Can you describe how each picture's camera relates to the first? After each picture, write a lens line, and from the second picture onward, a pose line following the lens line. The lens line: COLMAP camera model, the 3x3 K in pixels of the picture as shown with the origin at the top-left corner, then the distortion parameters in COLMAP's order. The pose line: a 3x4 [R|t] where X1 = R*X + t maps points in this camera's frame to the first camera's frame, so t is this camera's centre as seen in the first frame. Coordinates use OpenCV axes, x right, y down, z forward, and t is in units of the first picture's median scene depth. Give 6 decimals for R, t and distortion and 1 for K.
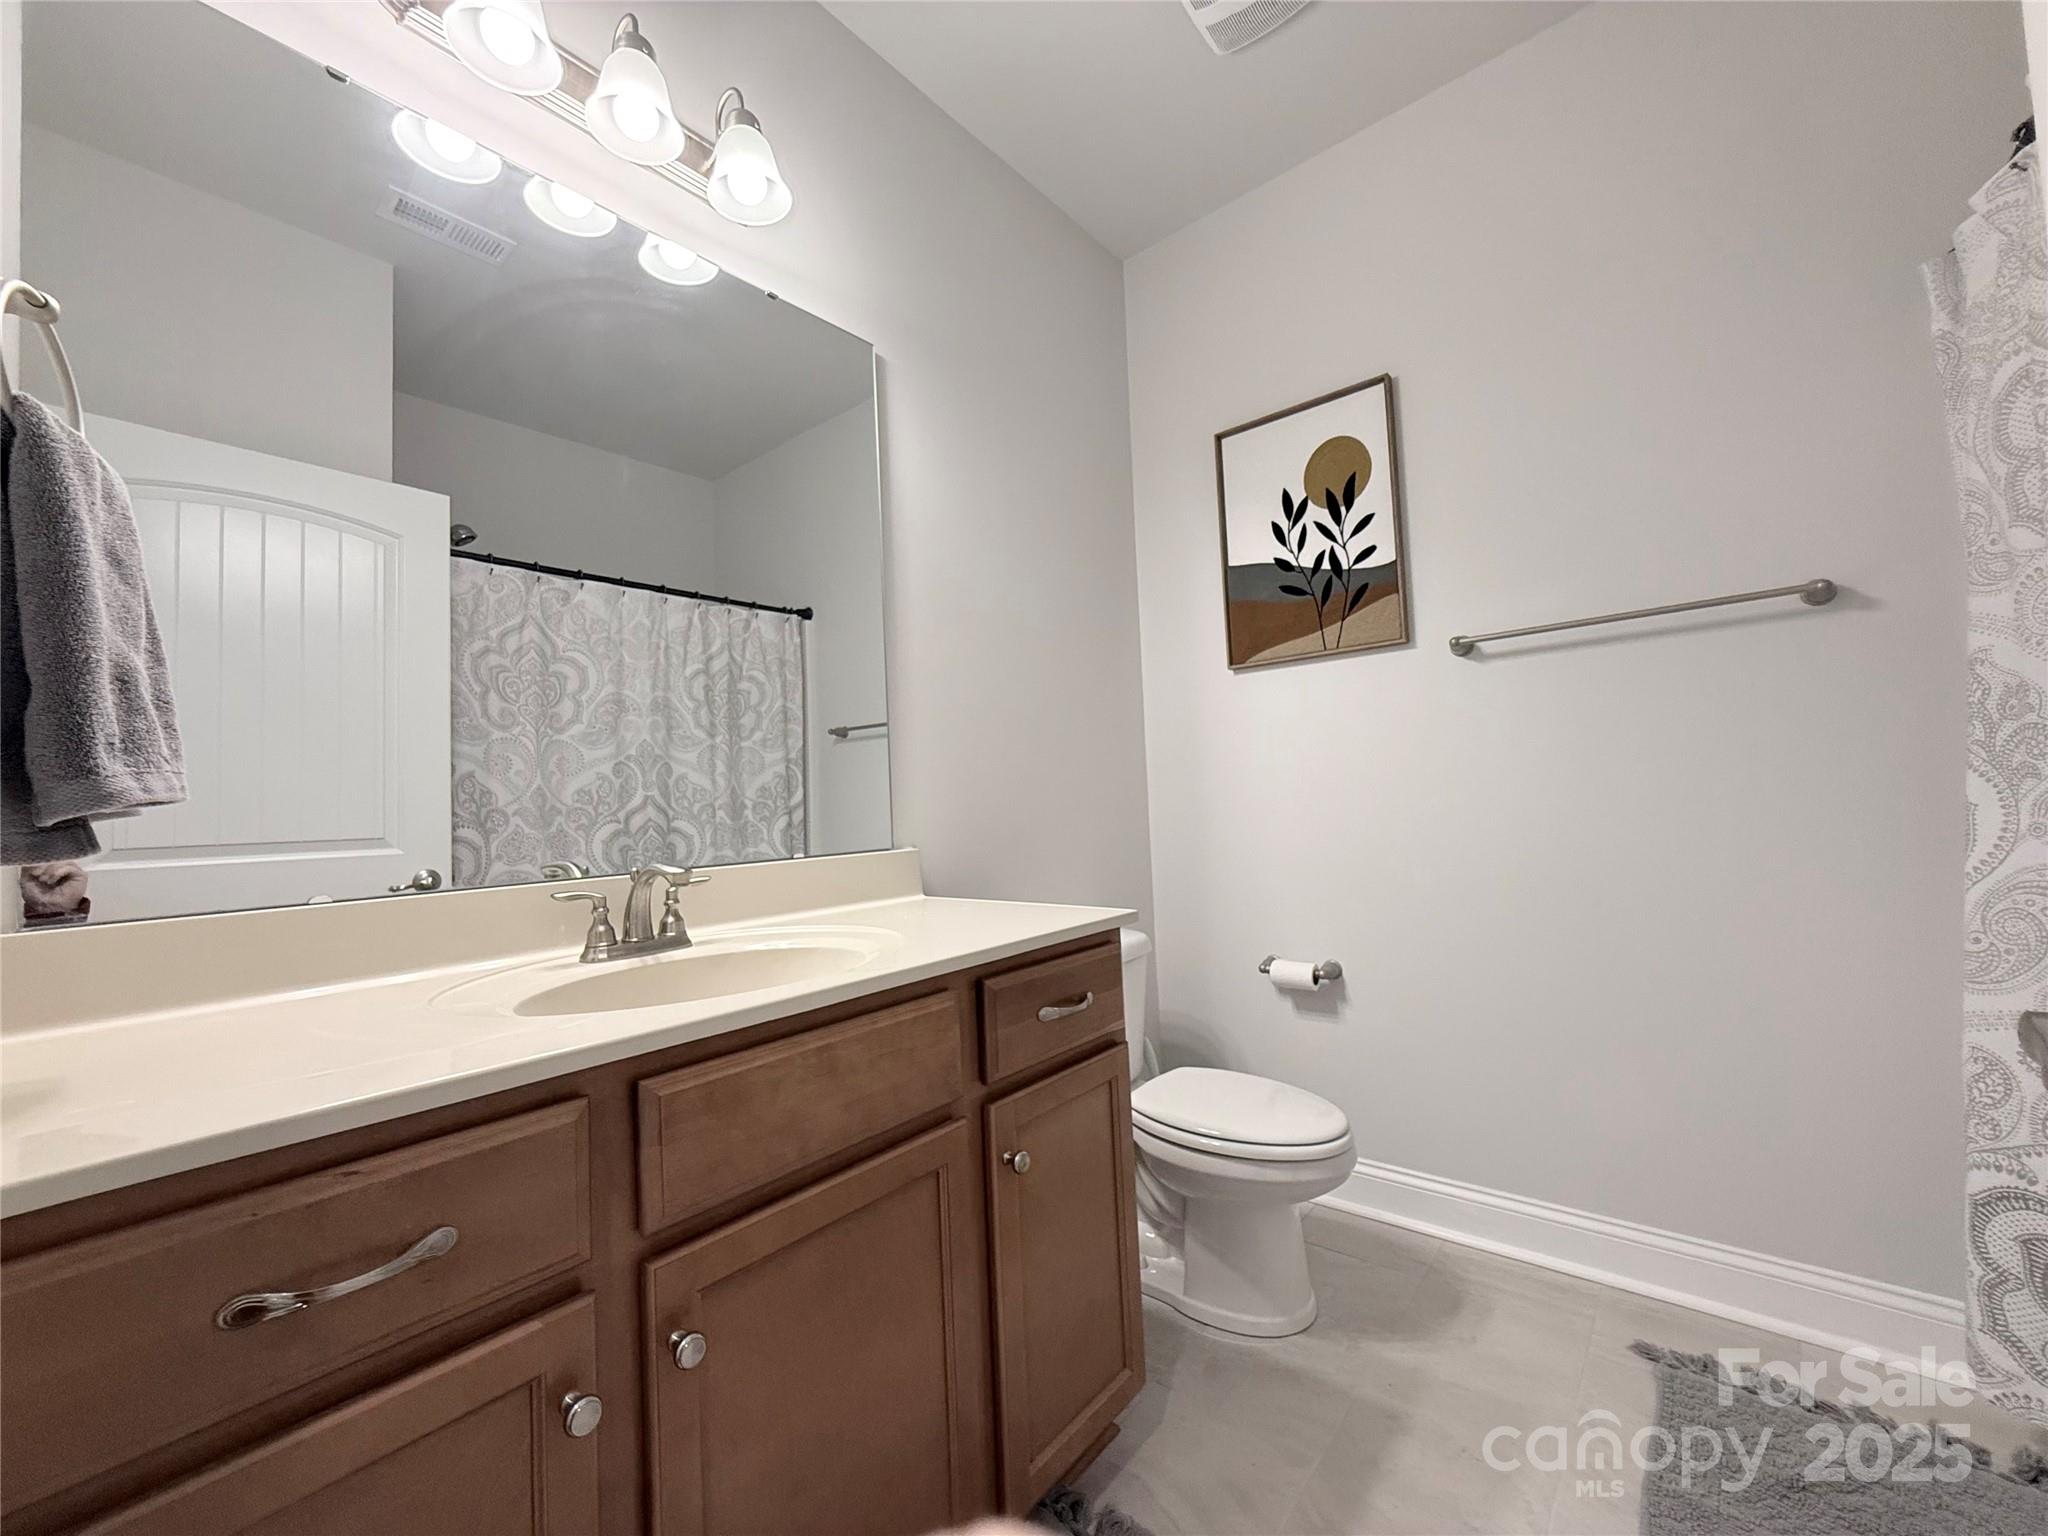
lens RADIAL K [[825.1, 0, 1018.8], [0, 825.1, 764.9], [0, 0, 1]] dist [-0.003768, 0.000535]
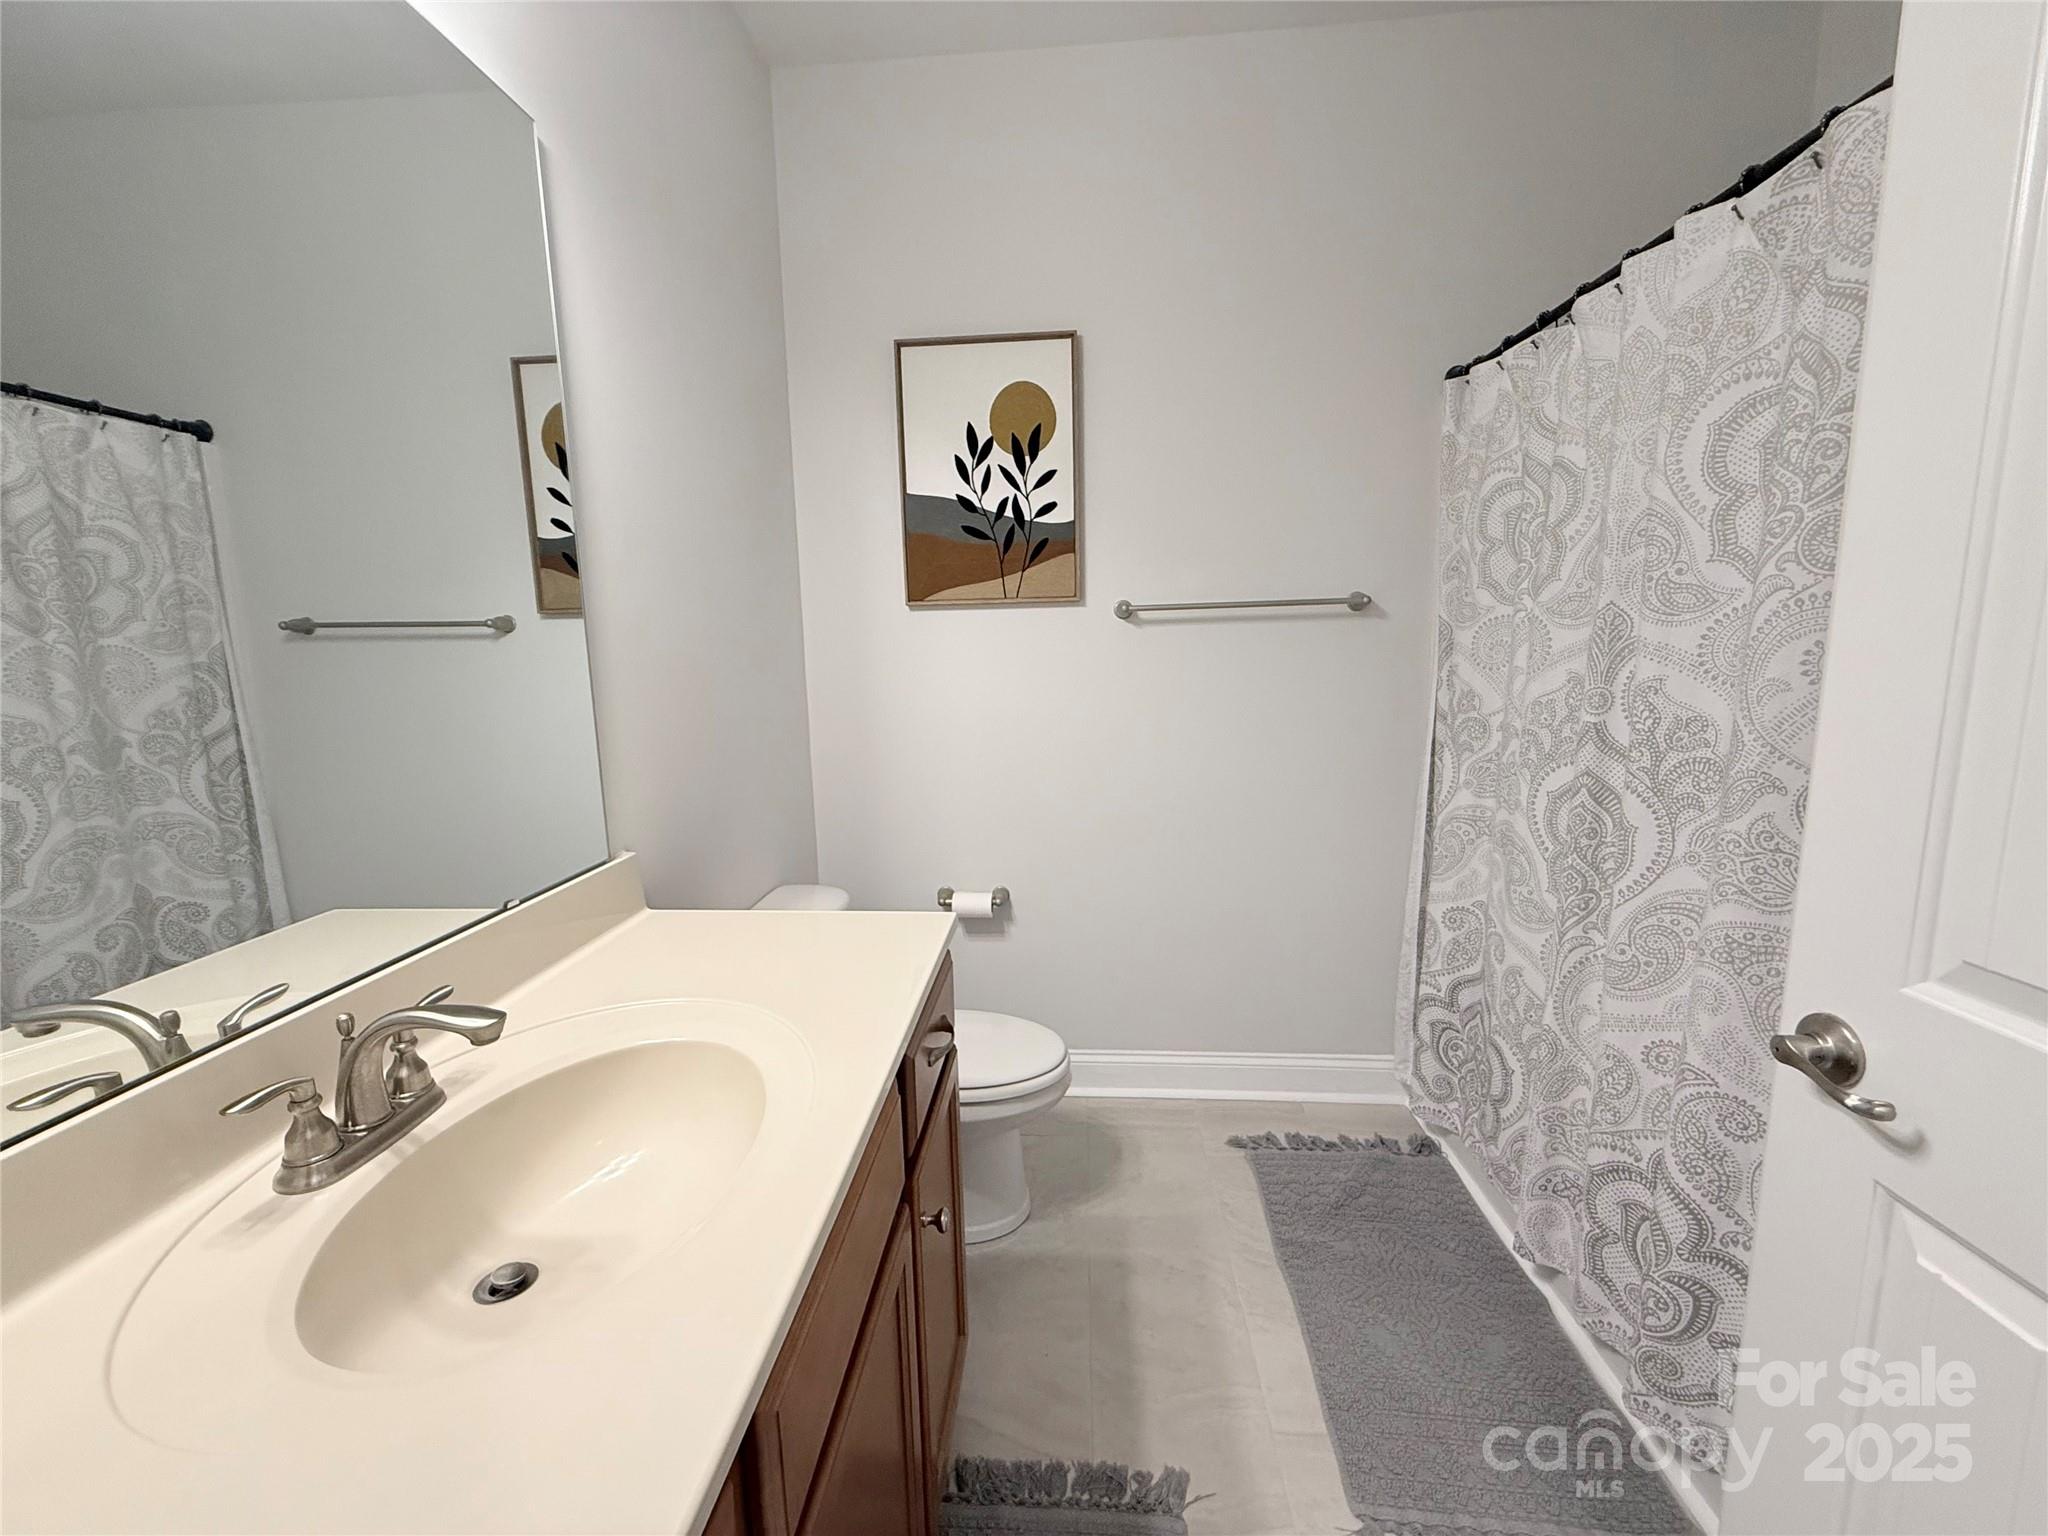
lens RADIAL K [[817.7, 0, 1019.8], [0, 817.7, 766.8], [0, 0, 1]] dist [-0.002330, 0.000128]
pose [[0.801658, -0.062015, 0.594557, -0.230149], [-0.045003, 0.985521, 0.163474, -0.096807], [-0.596086, -0.157807, 0.787260, 0.145652]]
